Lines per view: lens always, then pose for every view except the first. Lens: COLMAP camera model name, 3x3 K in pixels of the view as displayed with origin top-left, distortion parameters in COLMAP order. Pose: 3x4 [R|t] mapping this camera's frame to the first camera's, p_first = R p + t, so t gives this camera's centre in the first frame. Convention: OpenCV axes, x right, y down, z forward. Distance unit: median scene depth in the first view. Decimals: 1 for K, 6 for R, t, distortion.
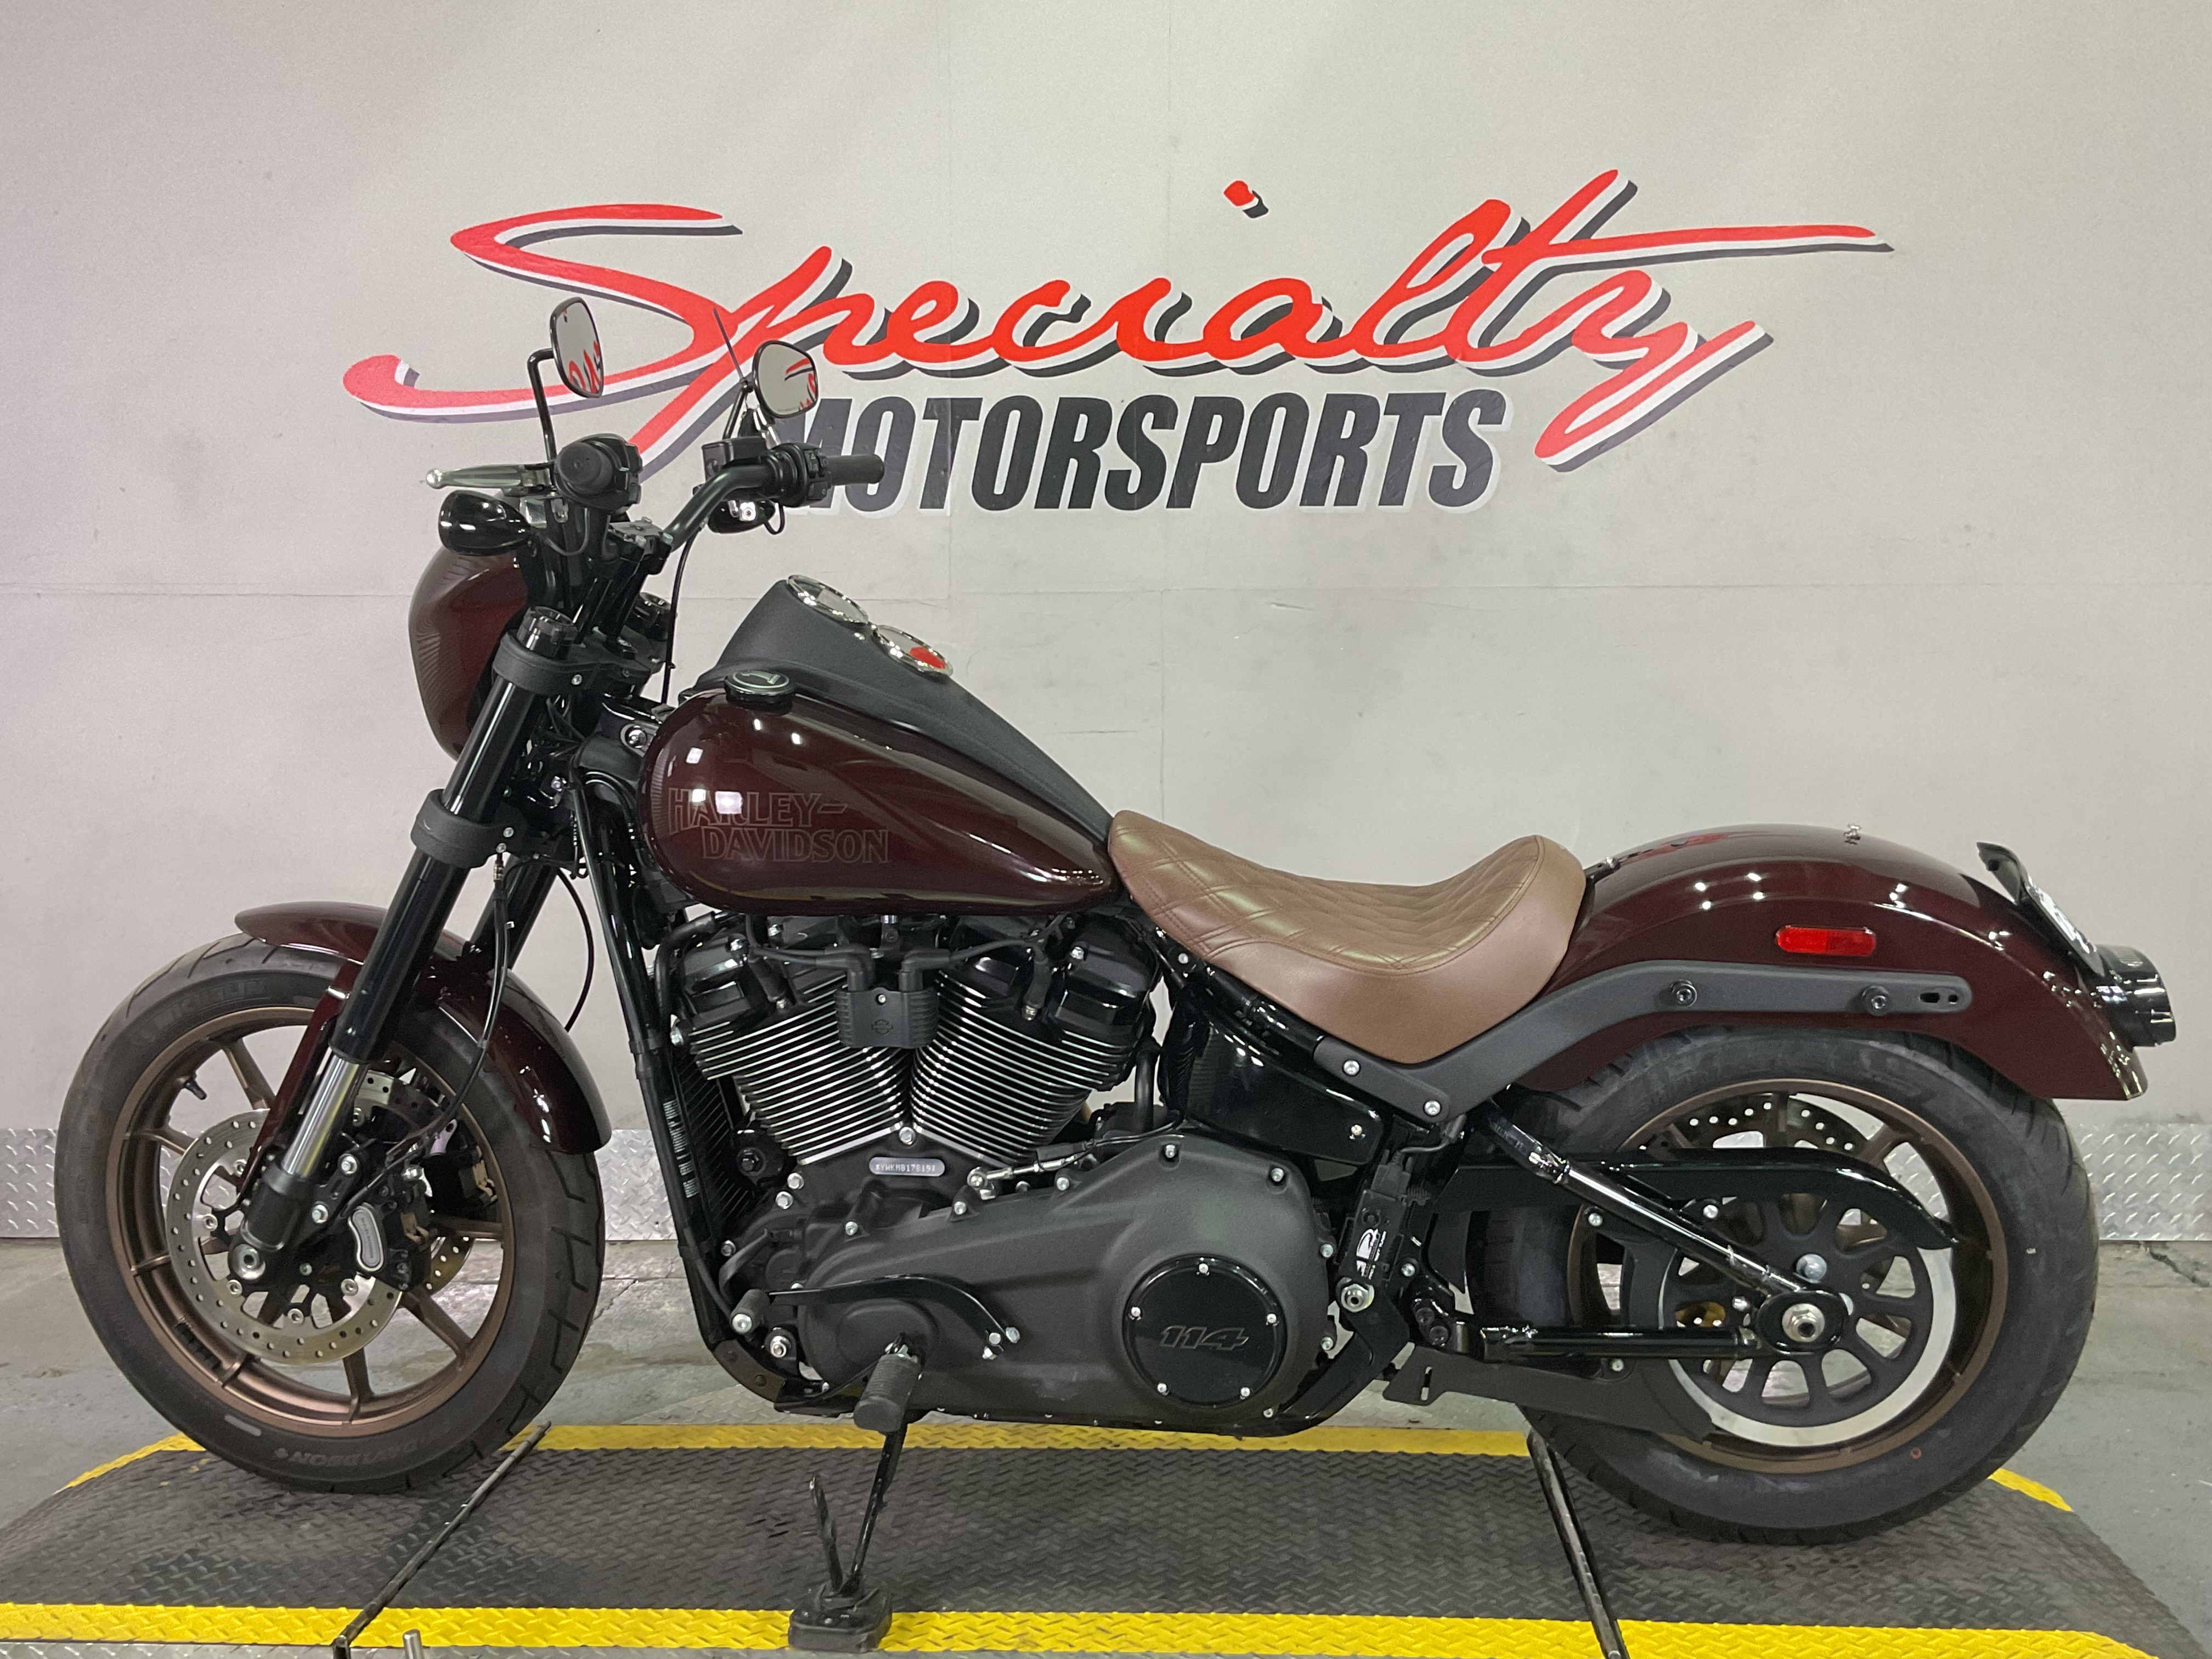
lens RADIAL K [[2115.9, 0, 1104.5], [0, 2115.9, 831.6], [0, 0, 1]] dist [0.138847, -0.289943]
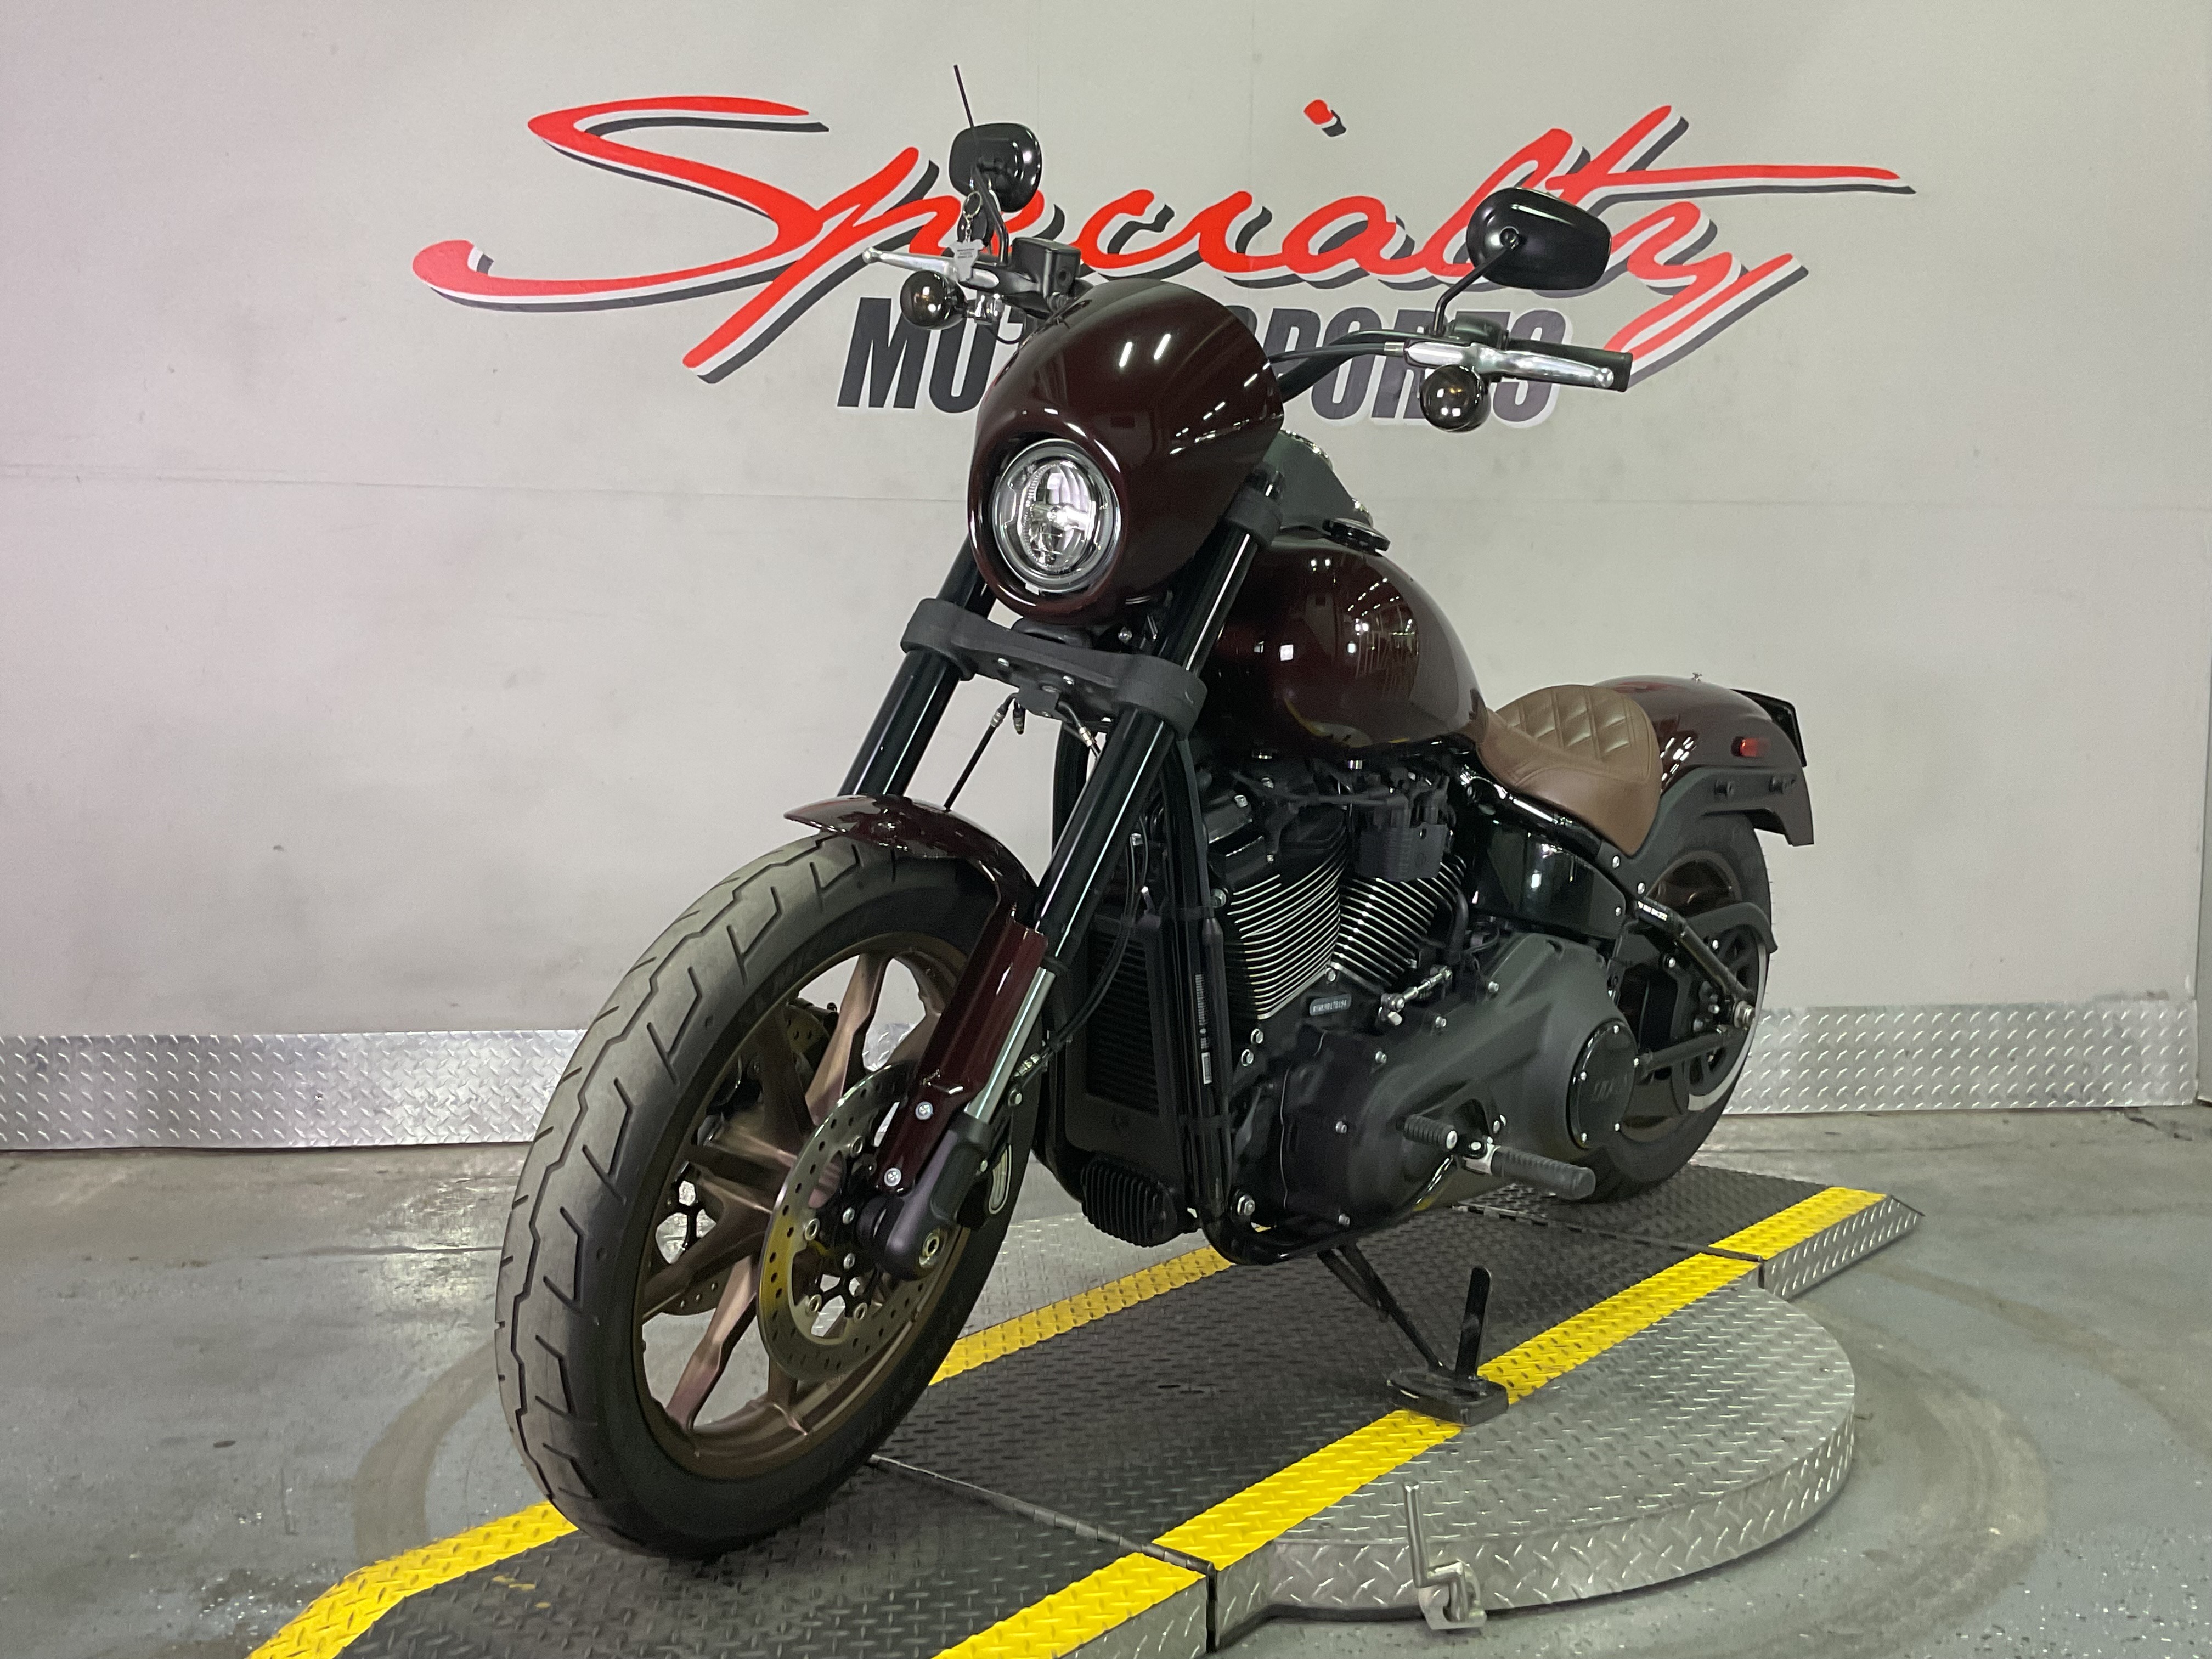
lens RADIAL K [[2187.2, 0, 1103.3], [0, 2187.2, 833.2], [0, 0, 1]] dist [0.139242, -0.300448]
pose [[0.989920, -0.001023, 0.141621, -0.197982], [-0.000657, 0.999930, 0.011815, 0.038768], [-0.141623, -0.011789, 0.989850, -0.050454]]
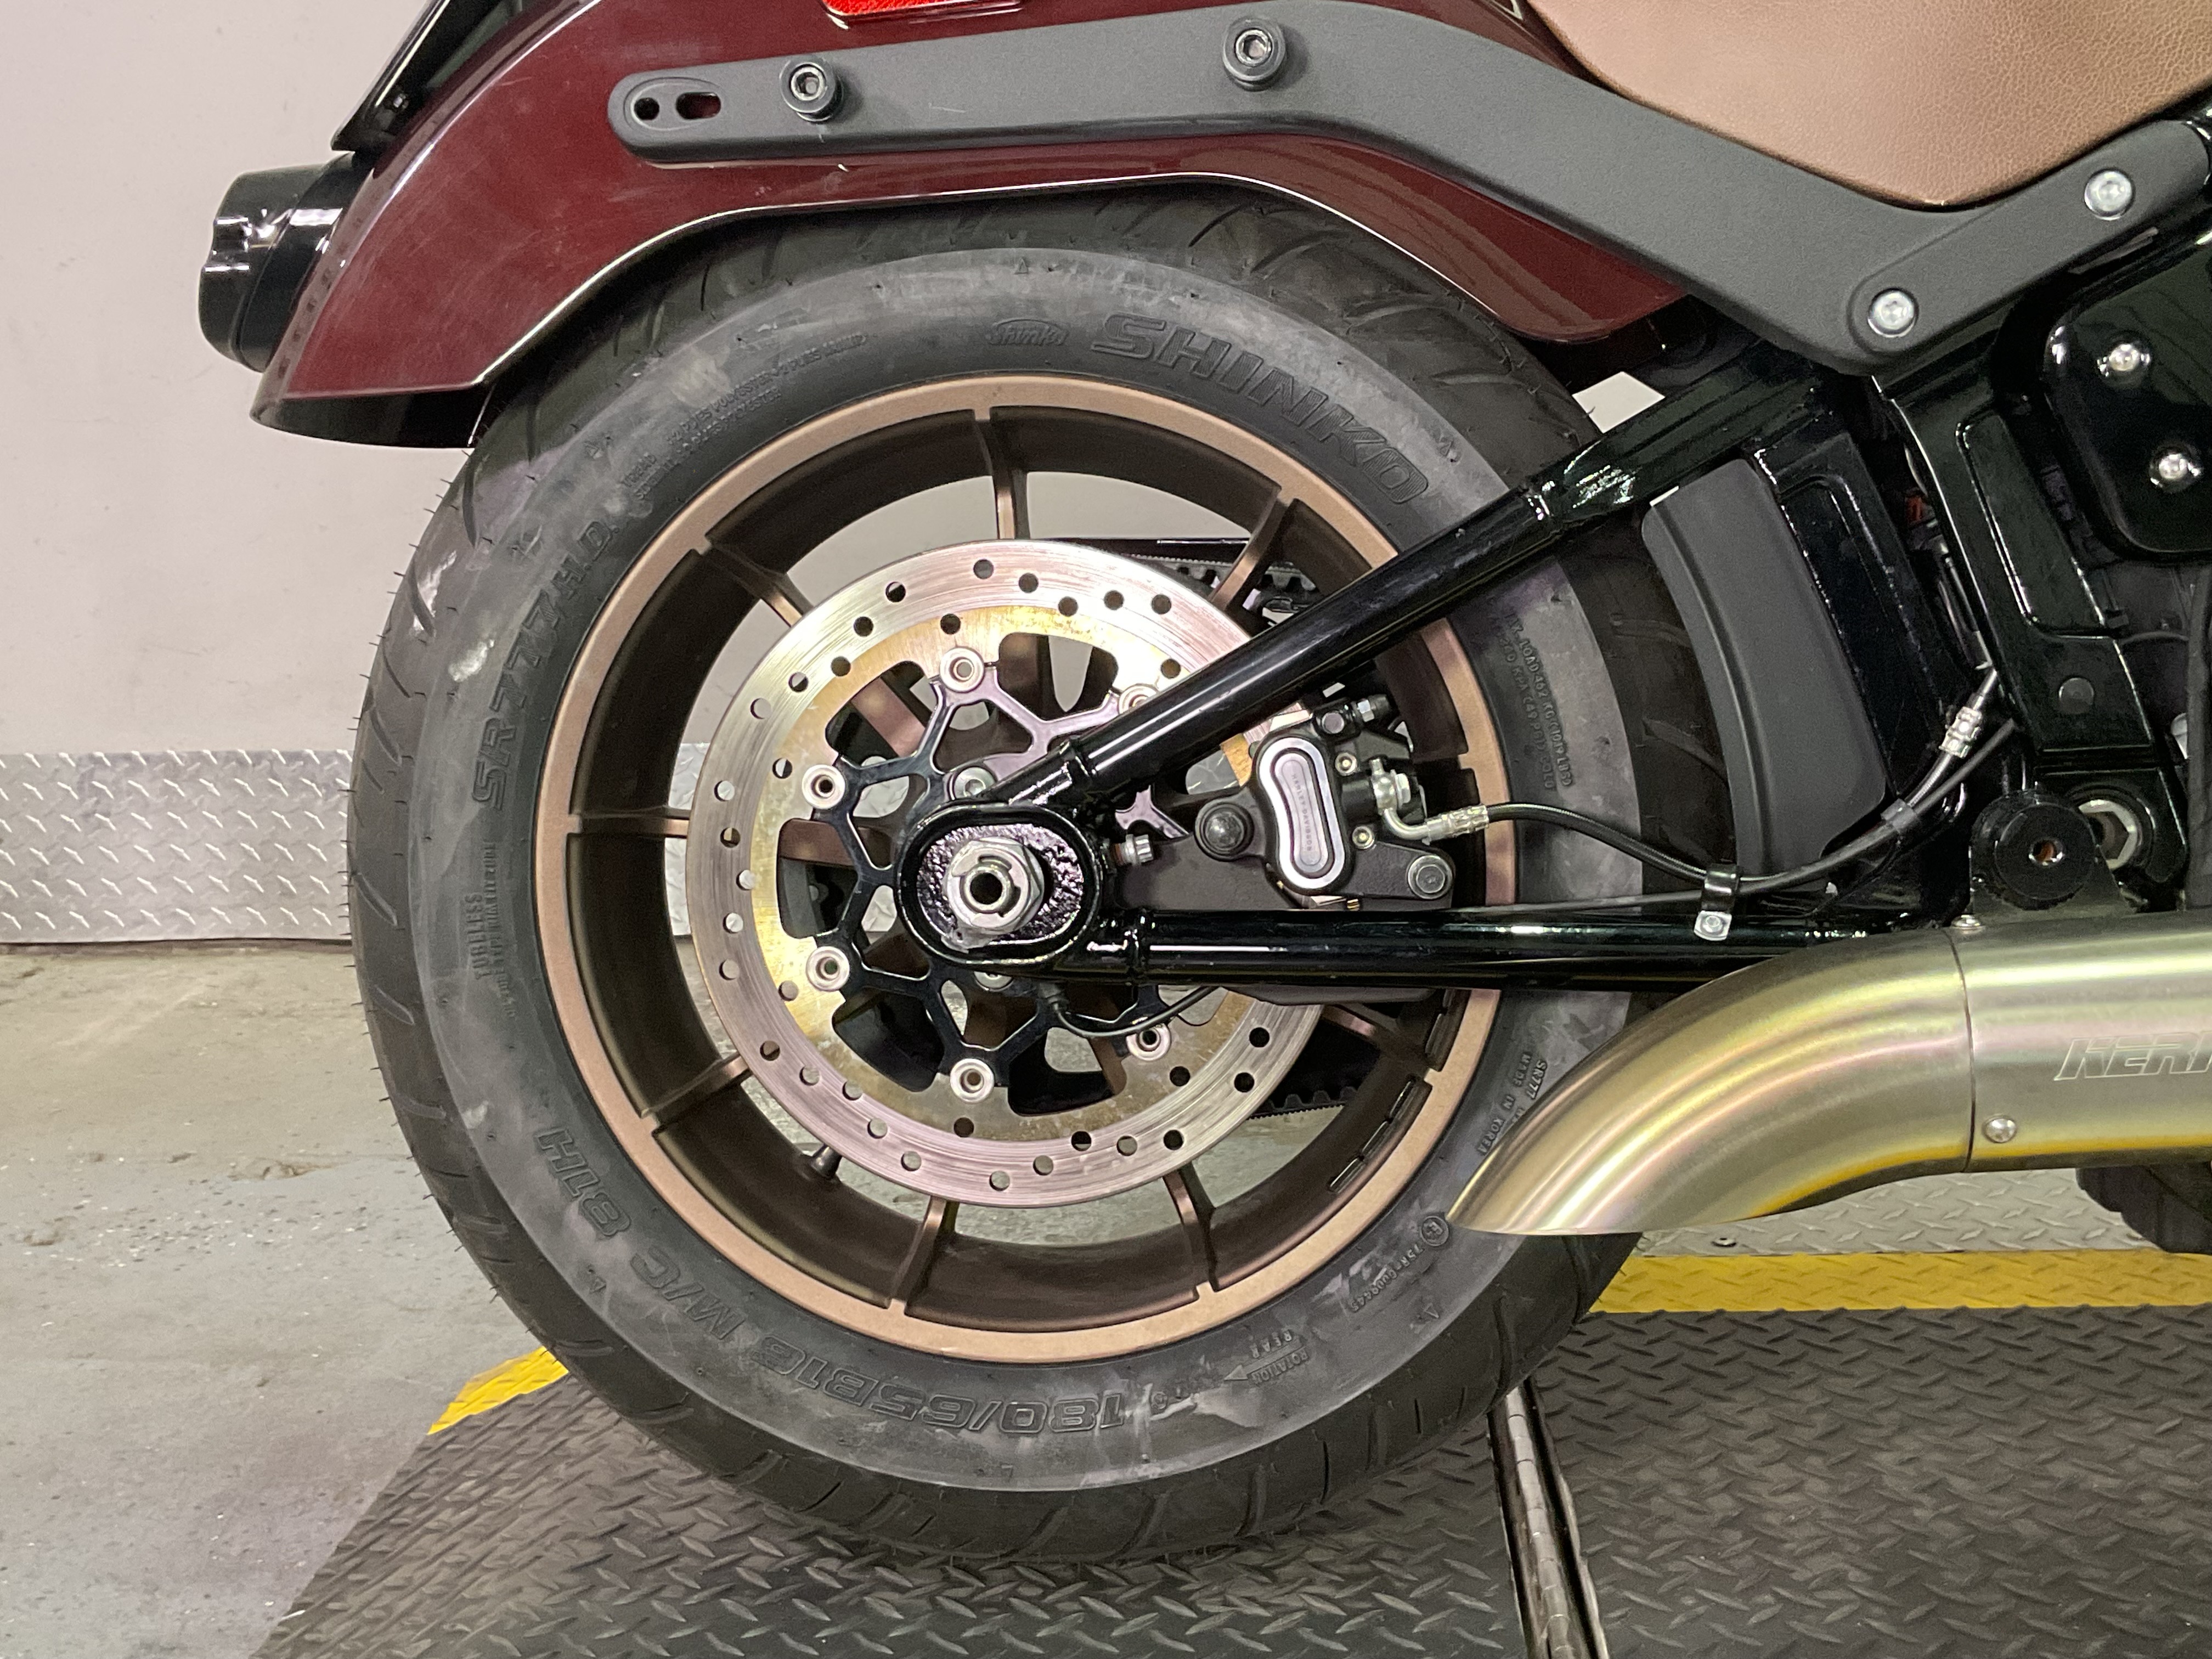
lens RADIAL K [[2677.4, 0, 1106.0], [0, 2677.4, 829.5], [0, 0, 1]] dist [0.085416, -0.003372]
pose [[0.999761, -0.020961, -0.006153, -0.251702], [0.021576, 0.991566, 0.127795, 0.079069], [0.003423, -0.127898, 0.991781, 0.315663]]
